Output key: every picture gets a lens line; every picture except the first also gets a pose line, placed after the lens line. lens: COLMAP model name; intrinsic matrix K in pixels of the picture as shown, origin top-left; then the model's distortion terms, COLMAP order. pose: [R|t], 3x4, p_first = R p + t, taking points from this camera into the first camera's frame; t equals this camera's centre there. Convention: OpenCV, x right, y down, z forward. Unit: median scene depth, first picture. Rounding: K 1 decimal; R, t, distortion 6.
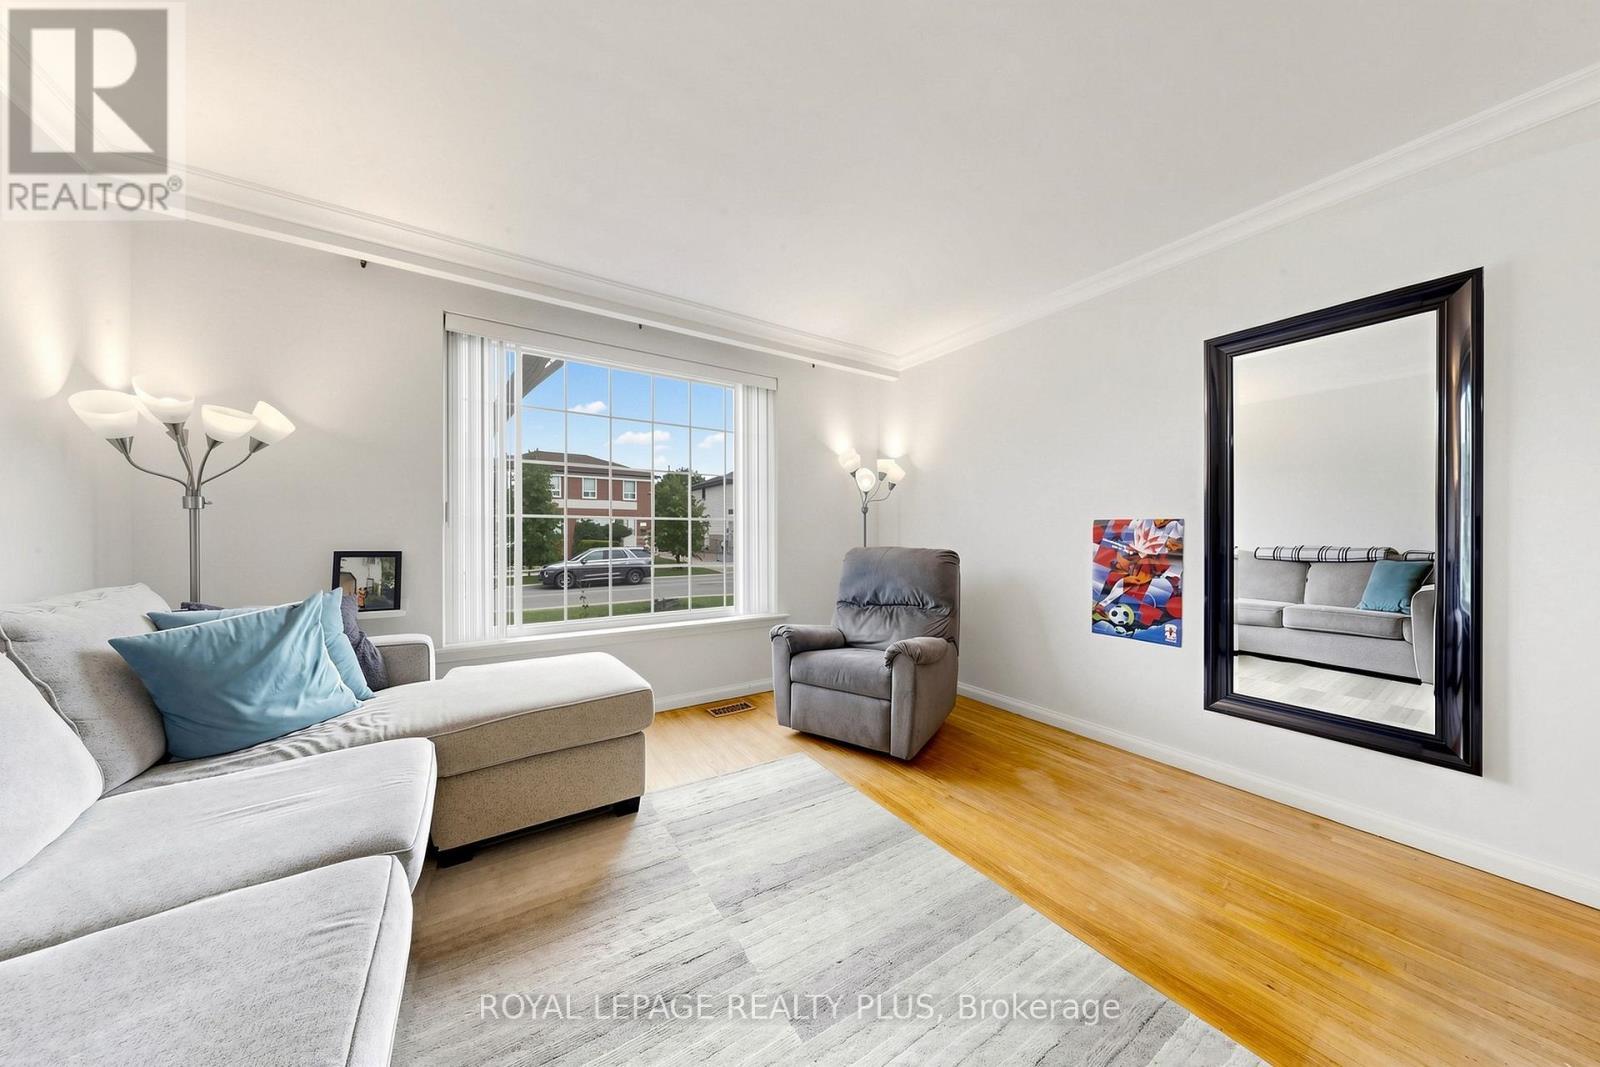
lens RADIAL K [[498.8, 0, 789.6], [0, 498.8, 538.6], [0, 0, 1]] dist [-0.001034, 0.000025]
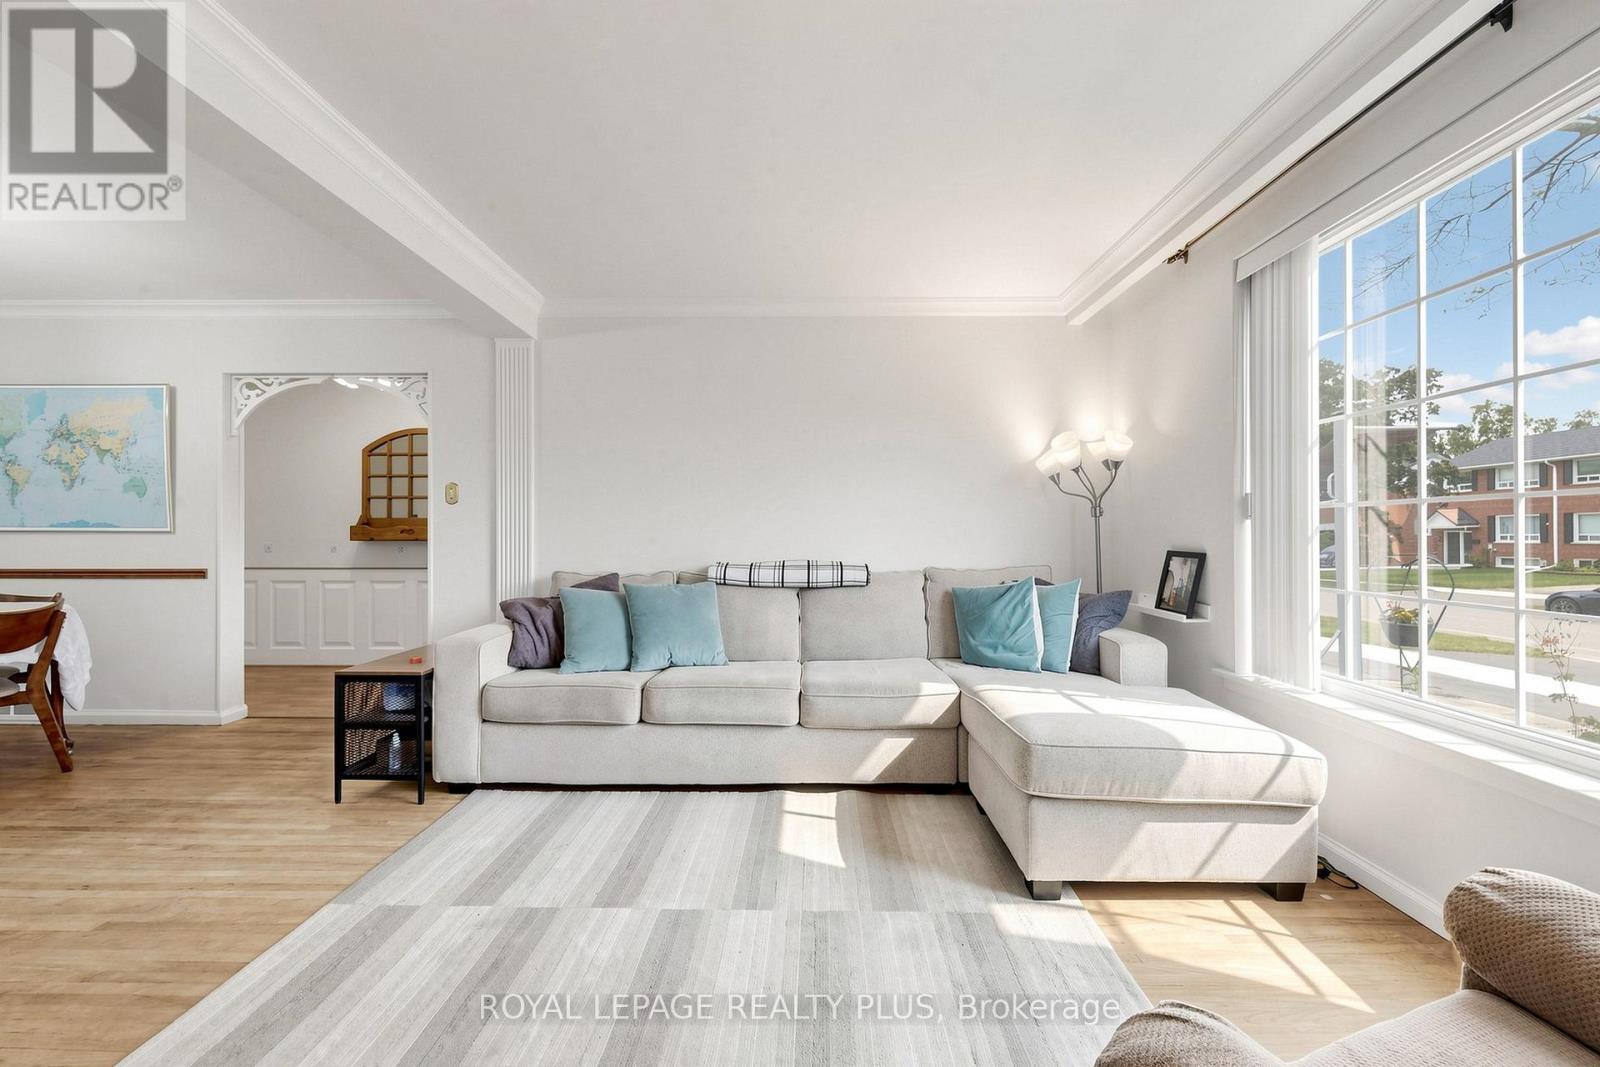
lens RADIAL K [[600.2, 0, 803.9], [0, 600.2, 535.4], [0, 0, 1]] dist [0.002939, -0.000656]
pose [[-0.548794, 0.000231, -0.835957, 0.635687], [-0.002495, 0.999995, 0.001914, -0.007945], [0.835954, 0.003136, -0.548791, 1.180551]]
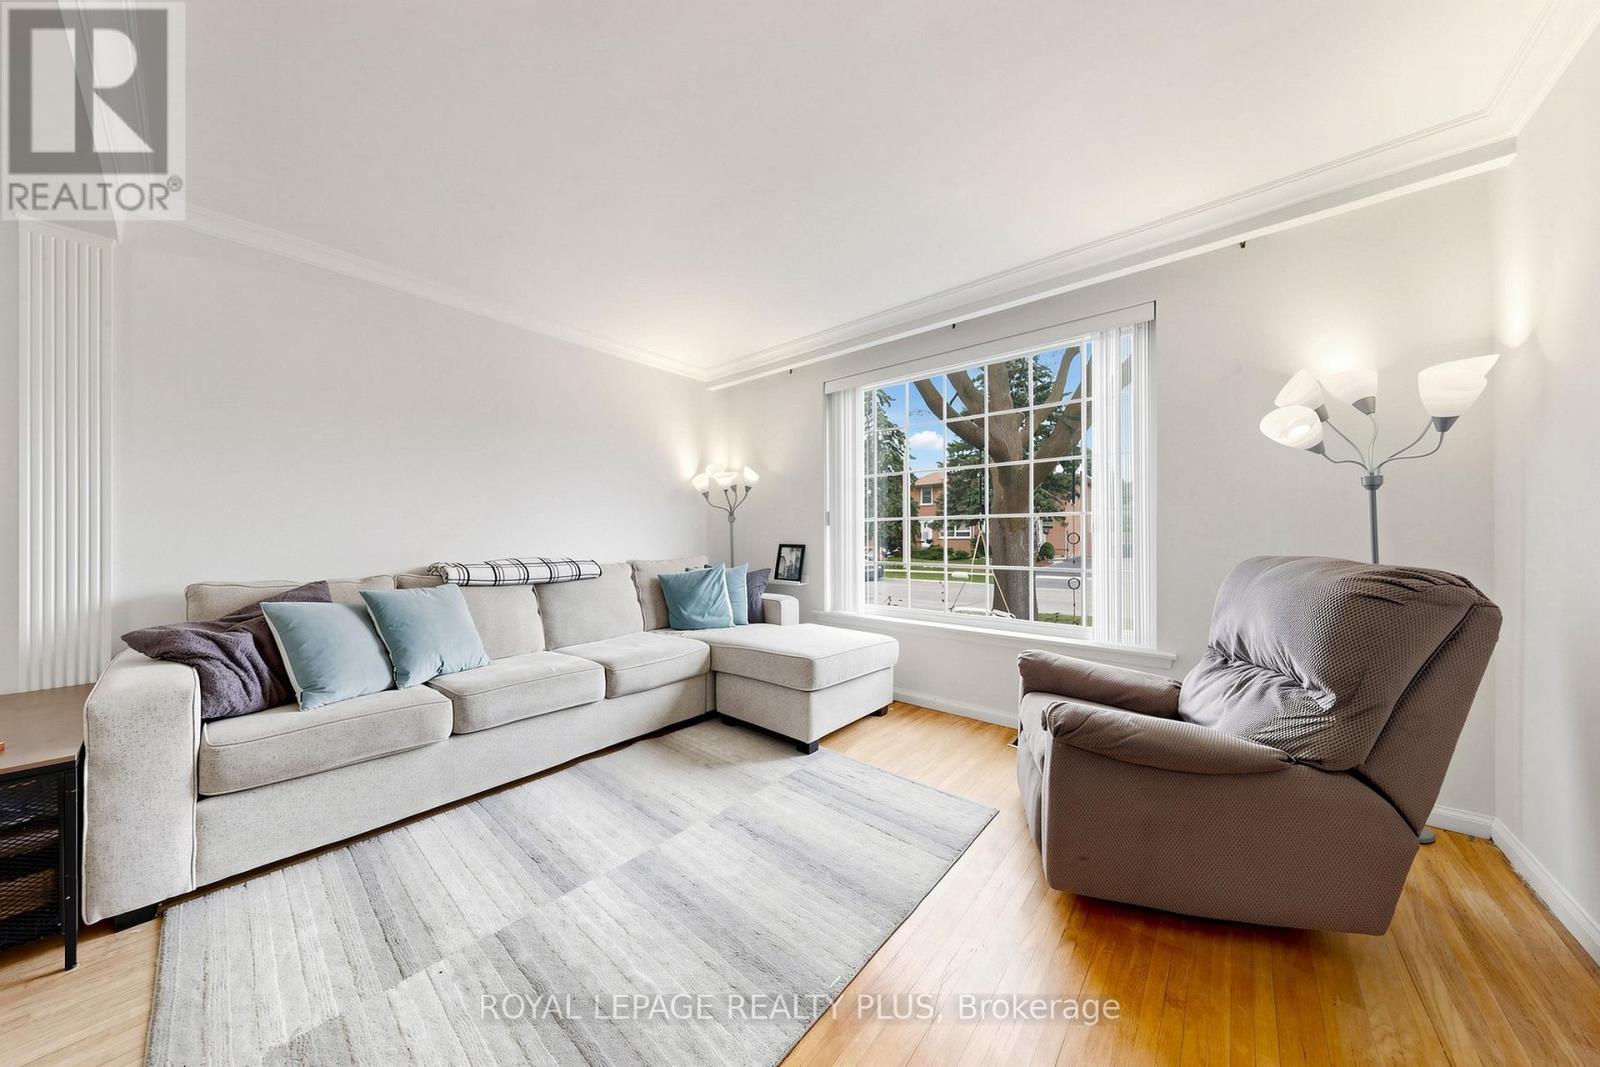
lens RADIAL K [[509.4, 0, 766.8], [0, 509.4, 535.7], [0, 0, 1]] dist [-0.003783, 0.000009]
pose [[0.262182, 0.002163, -0.965016, 0.881925], [-0.002936, 0.999995, 0.001444, -0.005735], [0.965014, 0.002455, 0.262186, 0.550576]]
